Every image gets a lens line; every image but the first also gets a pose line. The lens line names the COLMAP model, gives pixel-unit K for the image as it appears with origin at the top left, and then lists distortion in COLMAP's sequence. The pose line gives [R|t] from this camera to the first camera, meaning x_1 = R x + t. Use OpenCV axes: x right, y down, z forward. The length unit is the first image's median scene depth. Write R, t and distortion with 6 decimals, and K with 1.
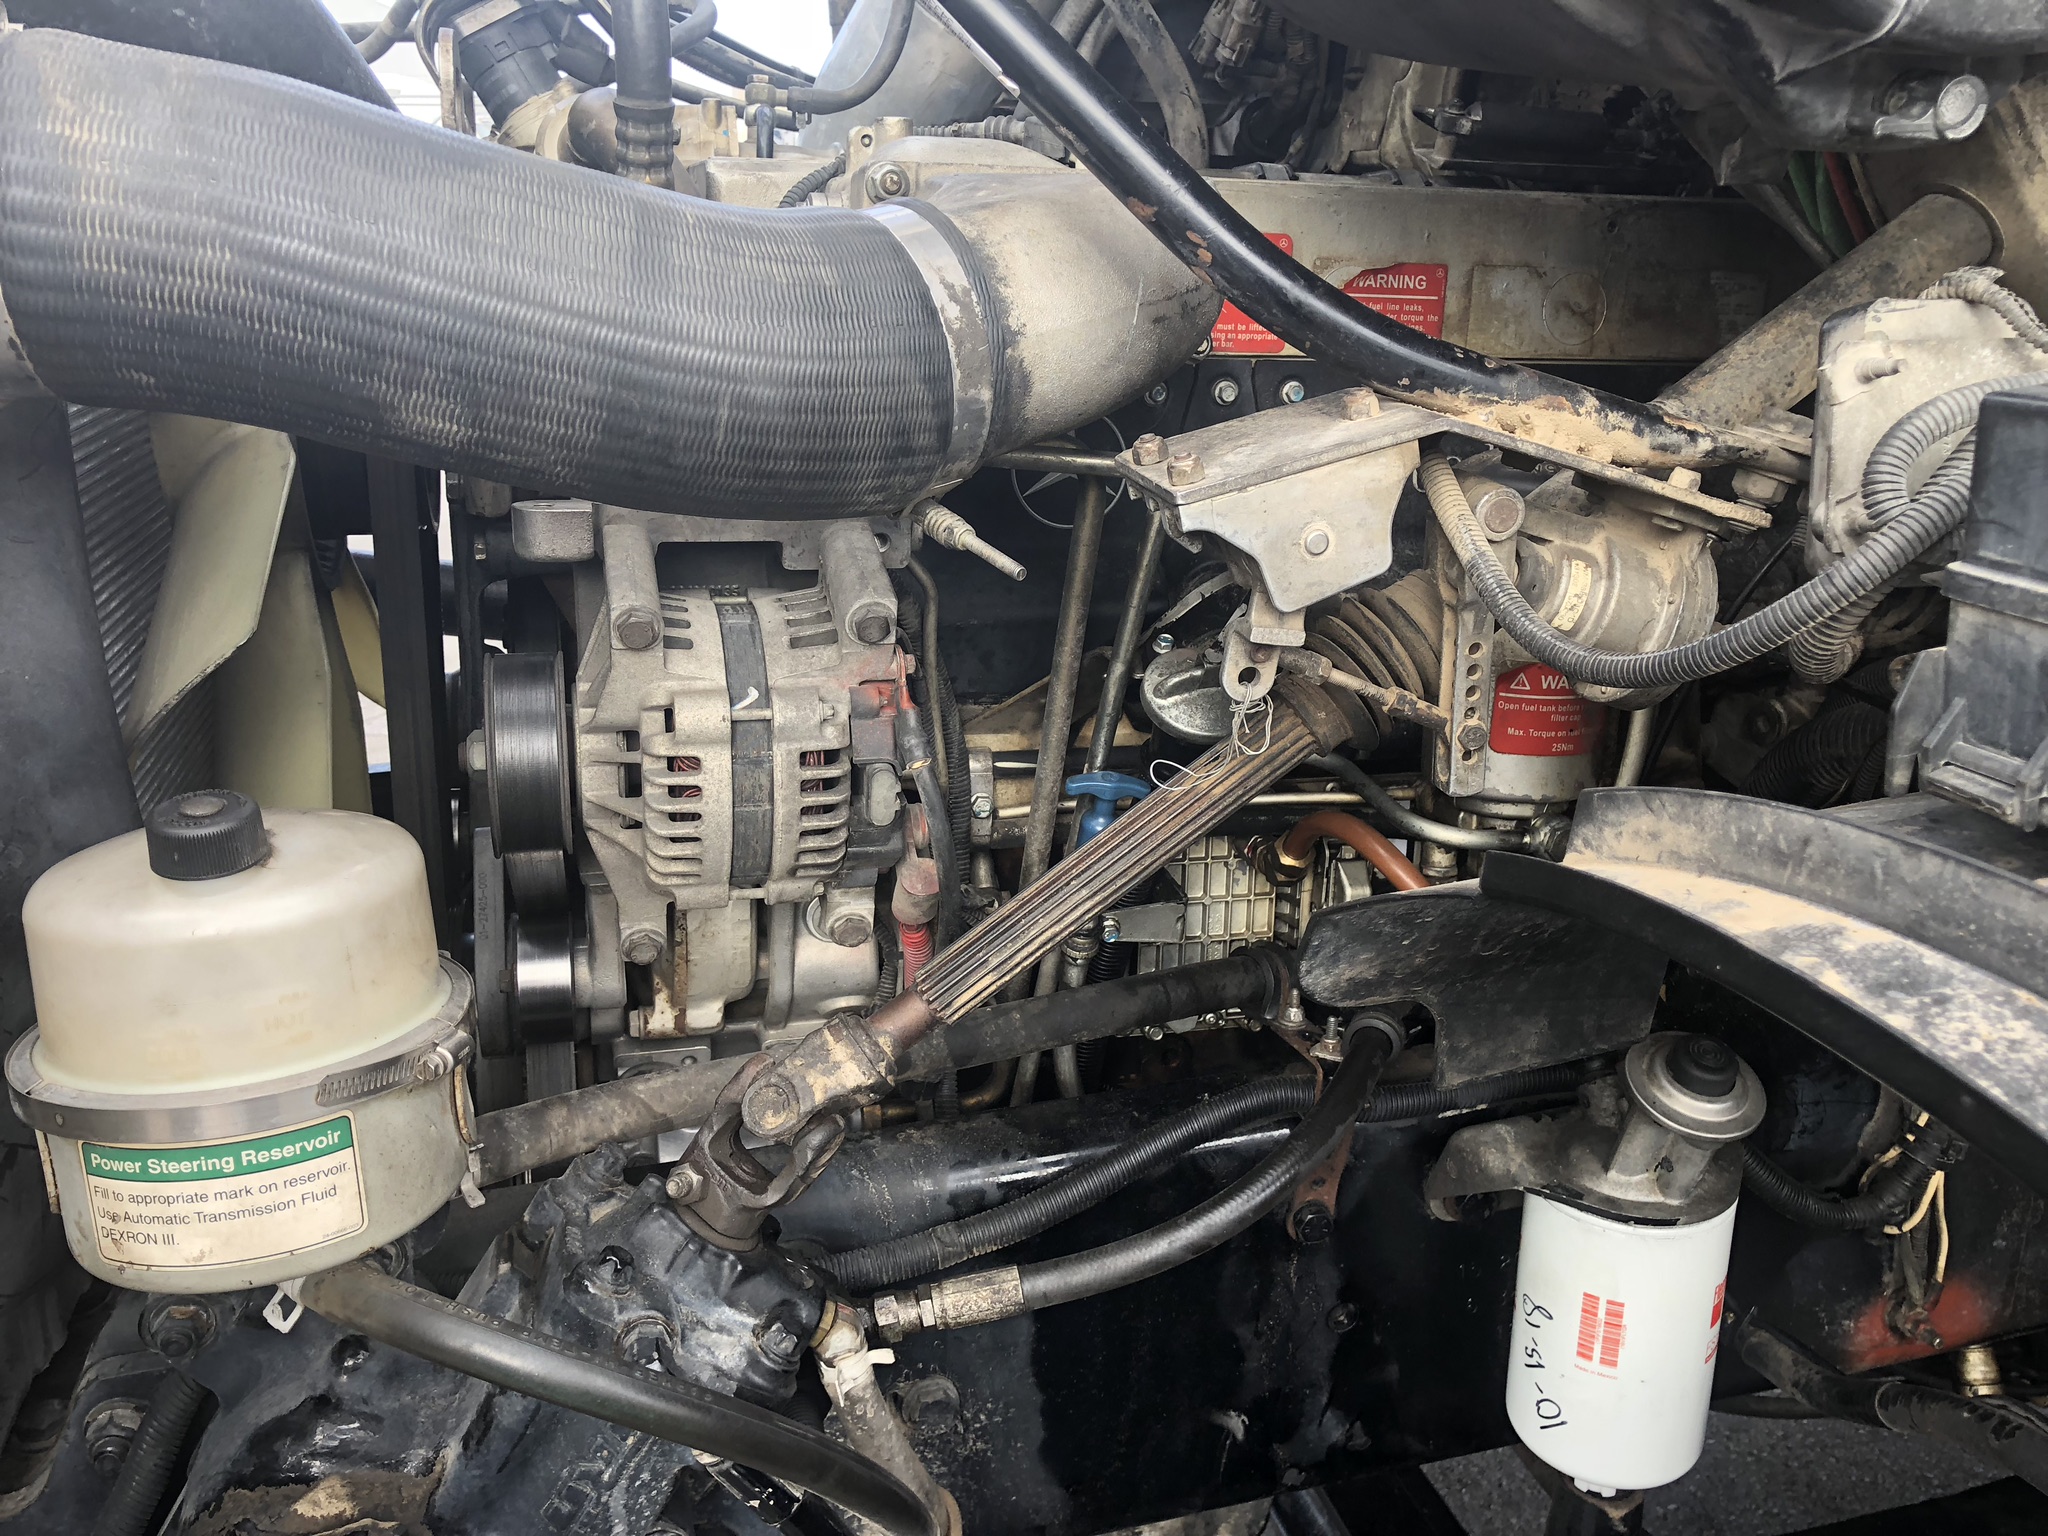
lens RADIAL K [[1665.5, 0, 1024.0], [0, 1665.5, 768.0], [0, 0, 1]] dist [-0.027186, 0.002997]
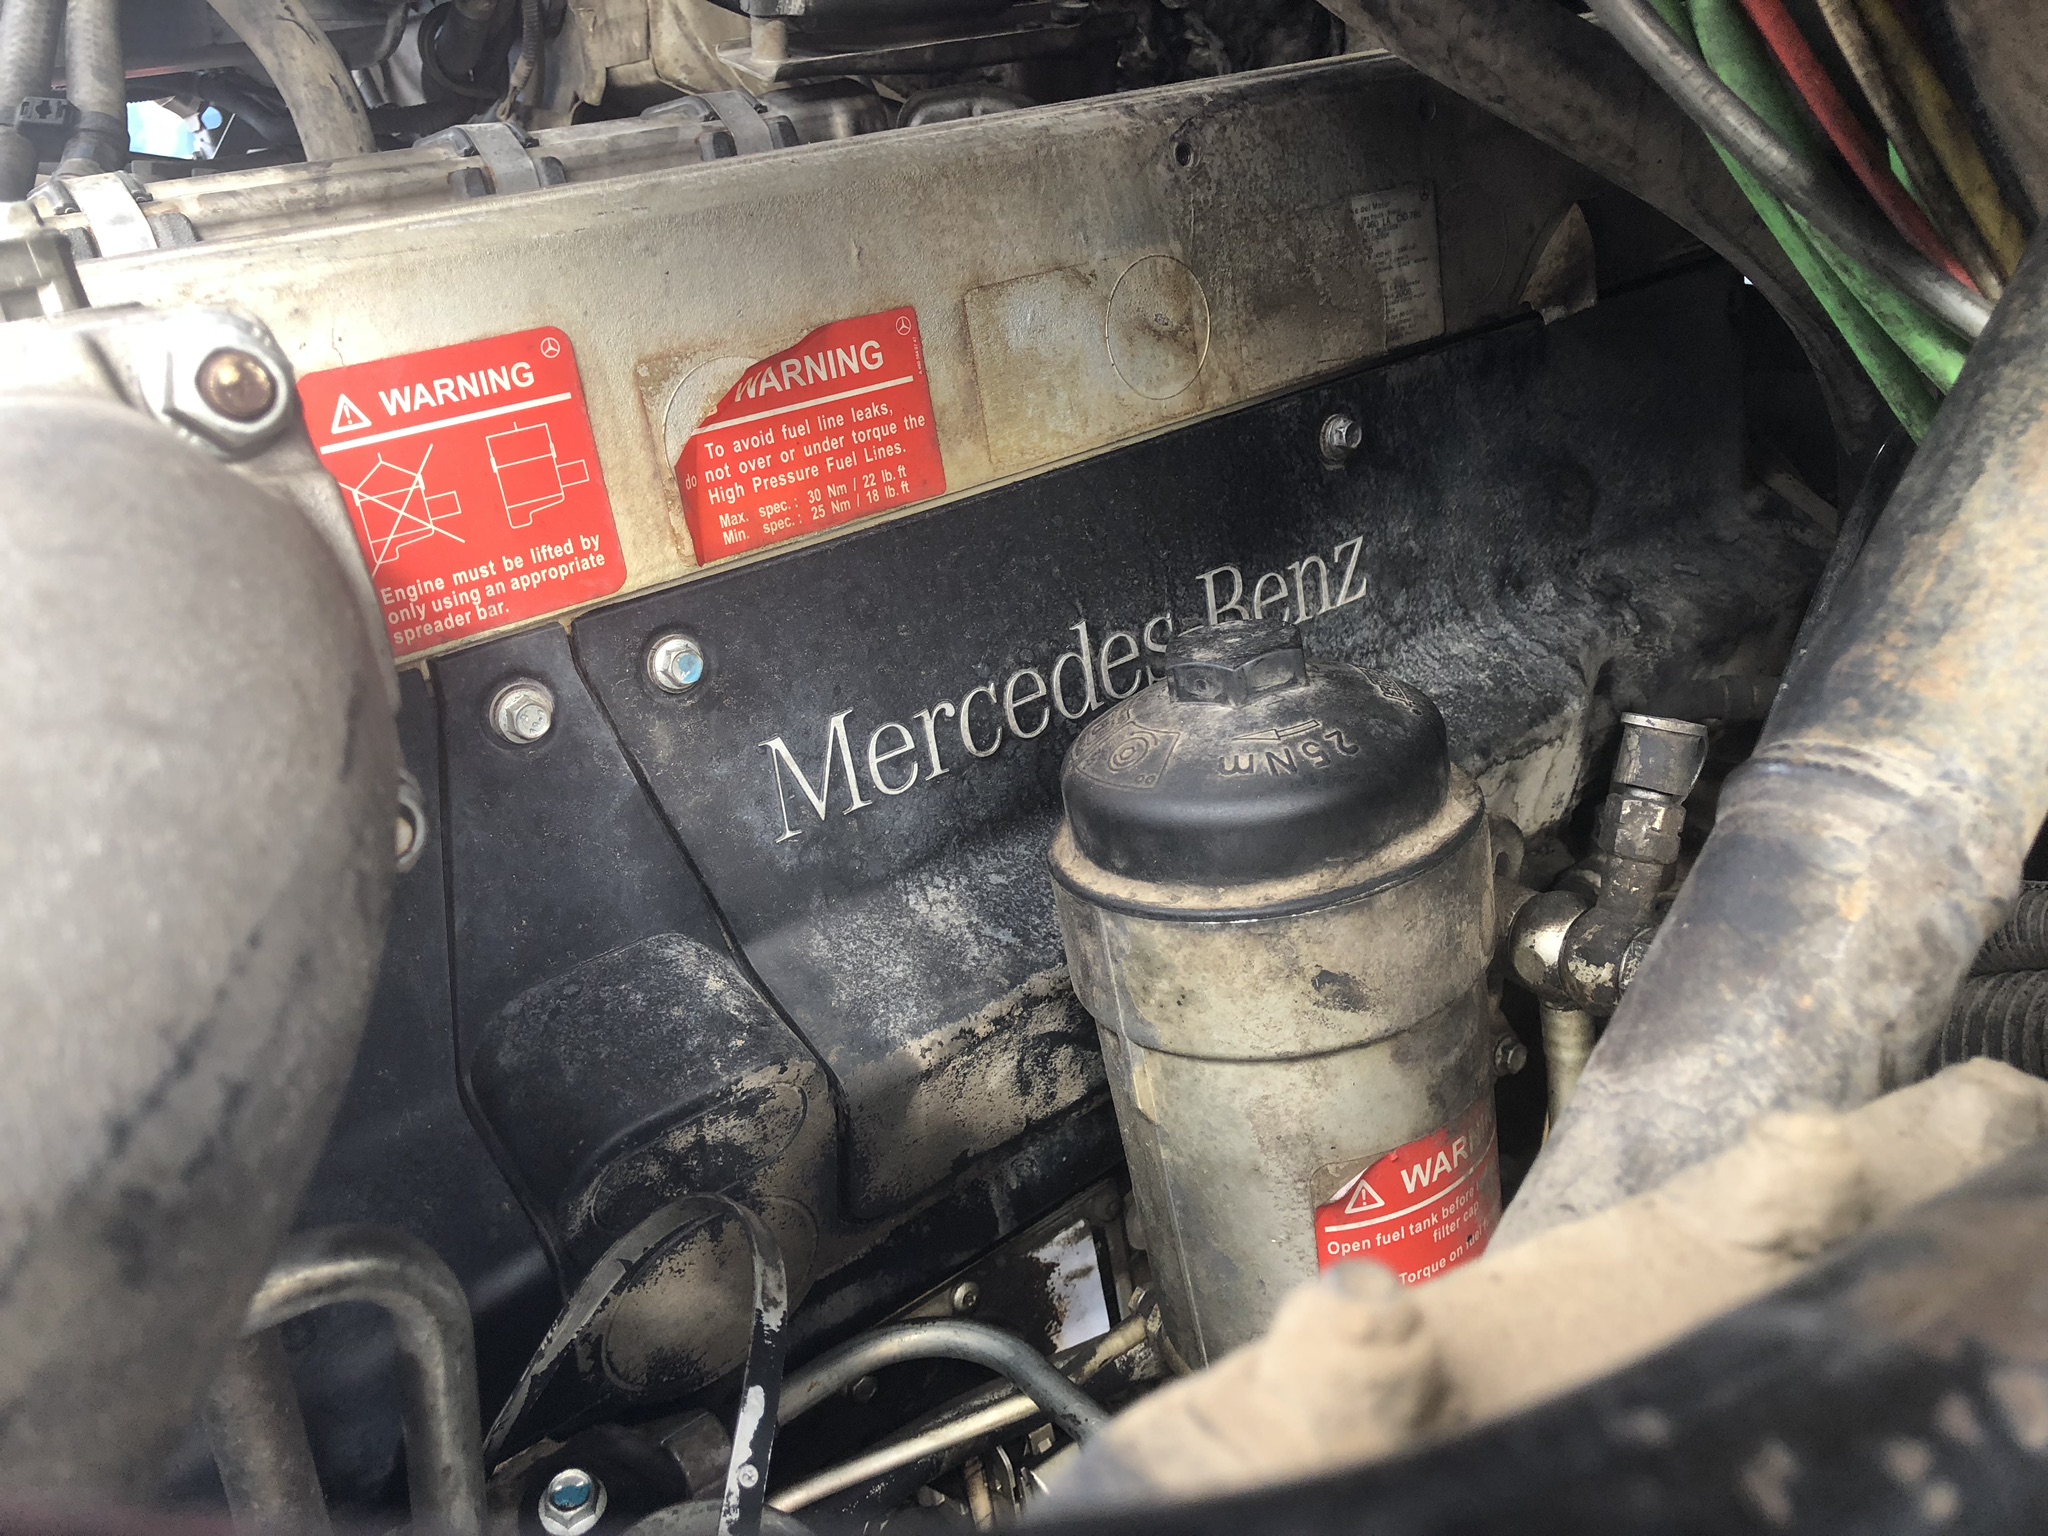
lens RADIAL K [[1662.9, 0, 1051.2], [0, 1662.9, 767.2], [0, 0, 1]] dist [0.003562, 0.001317]
pose [[0.896853, -0.299374, 0.325622, 0.095871], [0.280261, 0.954131, 0.105303, -0.211964], [-0.342211, -0.003182, 0.939618, 0.531382]]
